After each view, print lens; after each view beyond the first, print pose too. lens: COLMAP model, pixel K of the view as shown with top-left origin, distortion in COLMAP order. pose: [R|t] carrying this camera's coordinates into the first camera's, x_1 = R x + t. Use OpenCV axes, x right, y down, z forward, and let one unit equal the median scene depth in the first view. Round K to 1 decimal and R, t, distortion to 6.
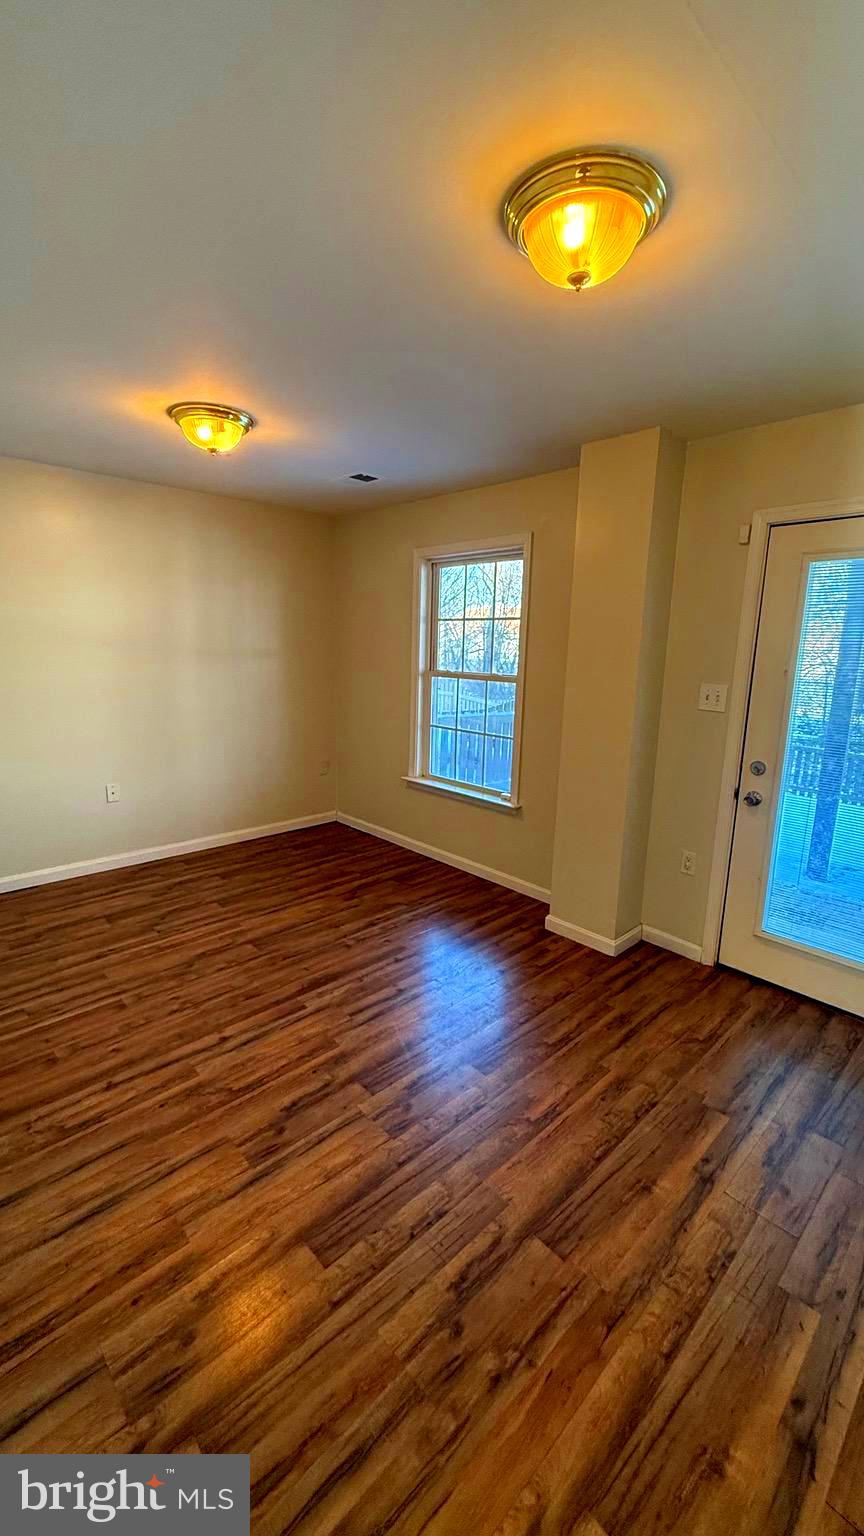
lens RADIAL K [[613.8, 0, 432.0], [0, 613.8, 768.0], [0, 0, 1]] dist [0.000839, -0.000012]
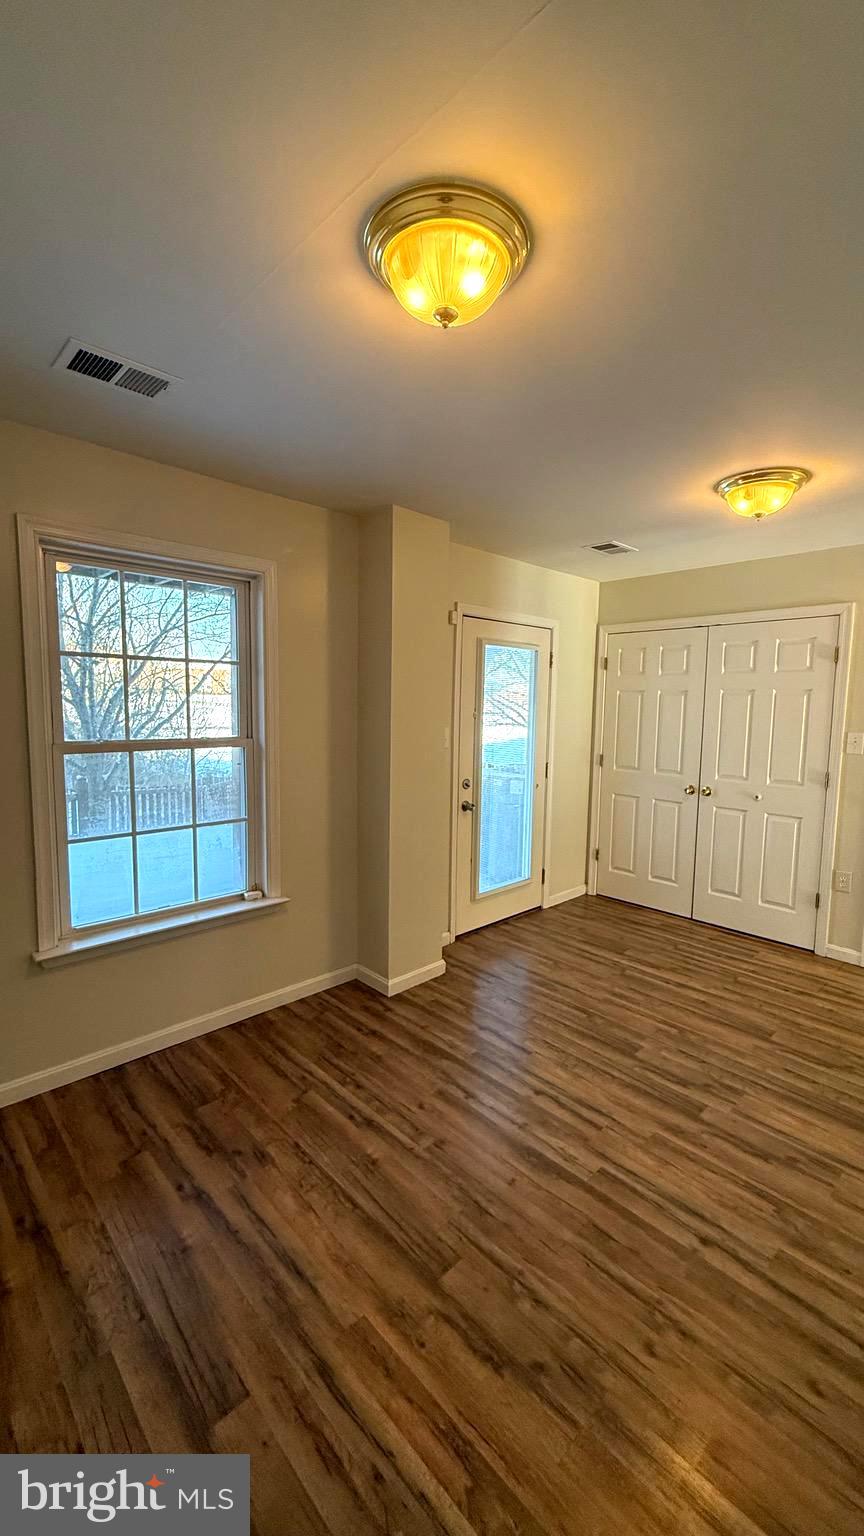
lens RADIAL K [[613.8, 0, 432.0], [0, 613.8, 768.0], [0, 0, 1]] dist [0.000839, -0.000012]
pose [[-0.008521, -0.131919, 0.991224, -0.922615], [0.179995, 0.974867, 0.131289, -0.252366], [-0.983631, 0.179534, 0.015438, 1.122785]]
